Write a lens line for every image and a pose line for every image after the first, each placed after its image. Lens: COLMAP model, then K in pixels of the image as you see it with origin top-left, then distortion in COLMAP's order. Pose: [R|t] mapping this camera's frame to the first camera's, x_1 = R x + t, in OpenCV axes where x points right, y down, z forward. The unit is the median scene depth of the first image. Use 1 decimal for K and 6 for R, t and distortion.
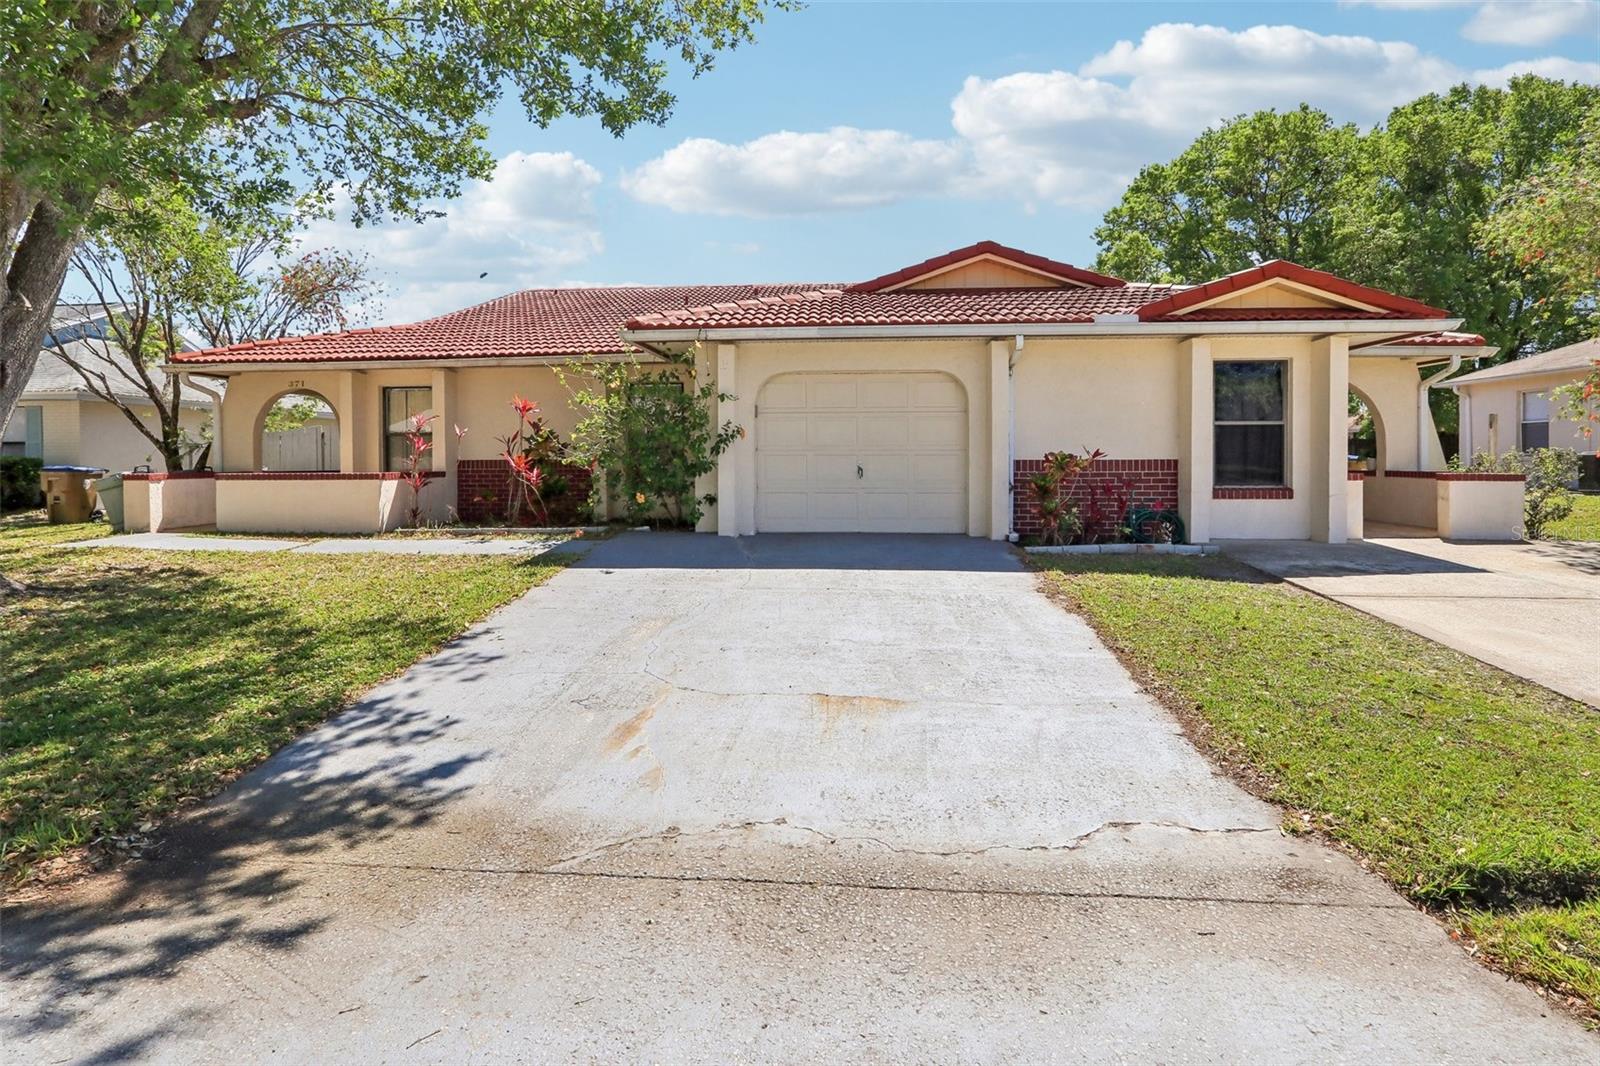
lens RADIAL K [[773.0, 0, 805.2], [0, 773.0, 500.3], [0, 0, 1]] dist [-0.017921, 0.000153]
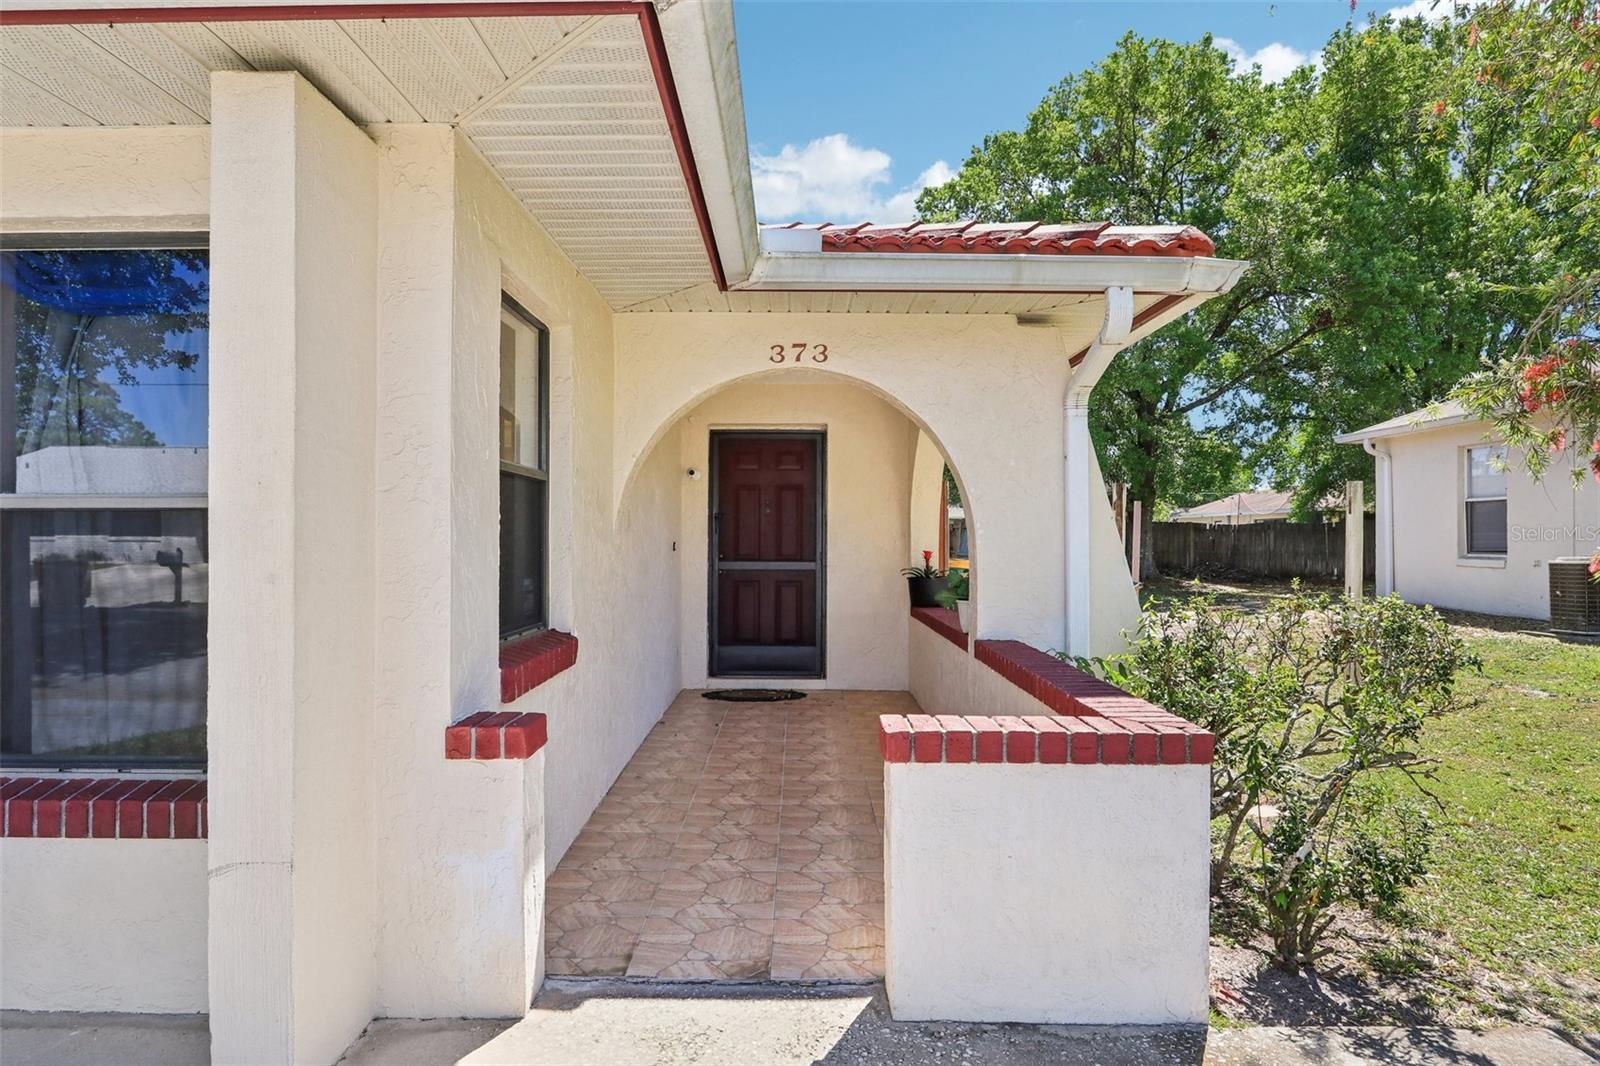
lens RADIAL K [[935.5, 0, 792.6], [0, 935.5, 539.7], [0, 0, 1]] dist [0.001064, 0.000174]
pose [[0.997179, 0.009553, 0.074453, 0.729649], [-0.005525, 0.998519, -0.054118, -0.070581], [-0.074860, 0.053554, 0.995755, 0.670724]]
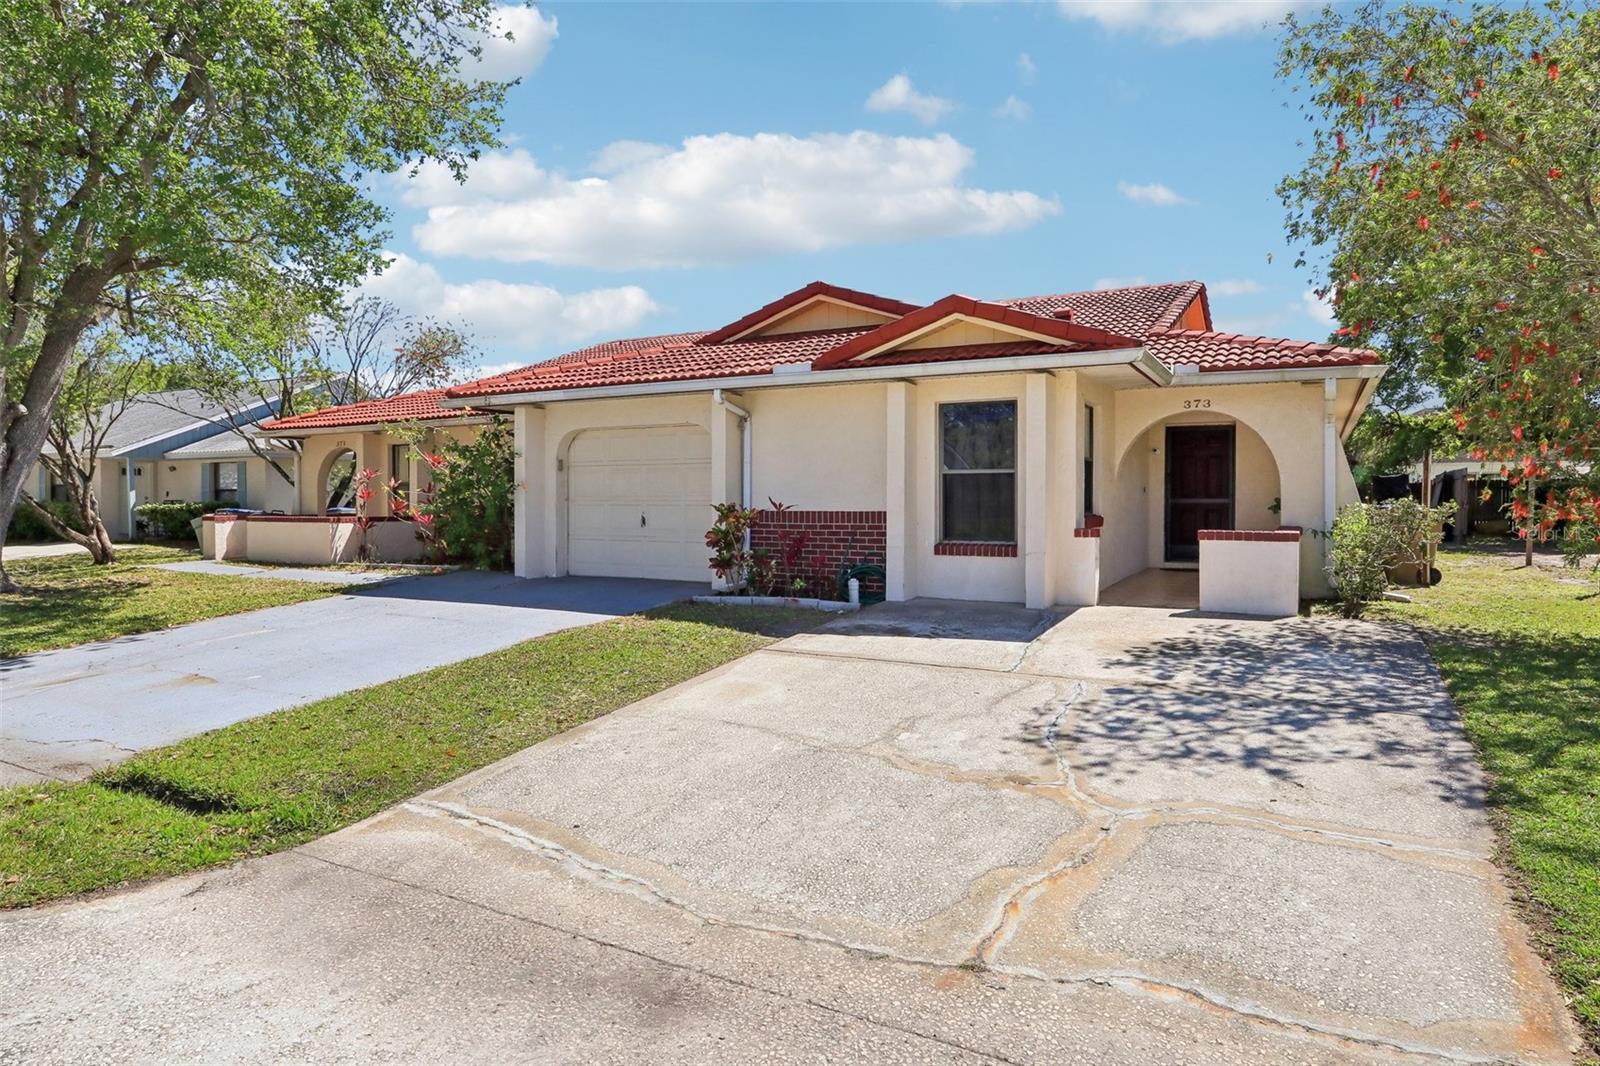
lens RADIAL K [[935.5, 0, 792.6], [0, 935.5, 539.7], [0, 0, 1]] dist [0.001064, 0.000174]
pose [[0.909685, 0.019886, -0.414822, 0.794032], [-0.025166, 0.999657, -0.007266, -0.007158], [0.414535, 0.017050, 0.909874, -0.077650]]
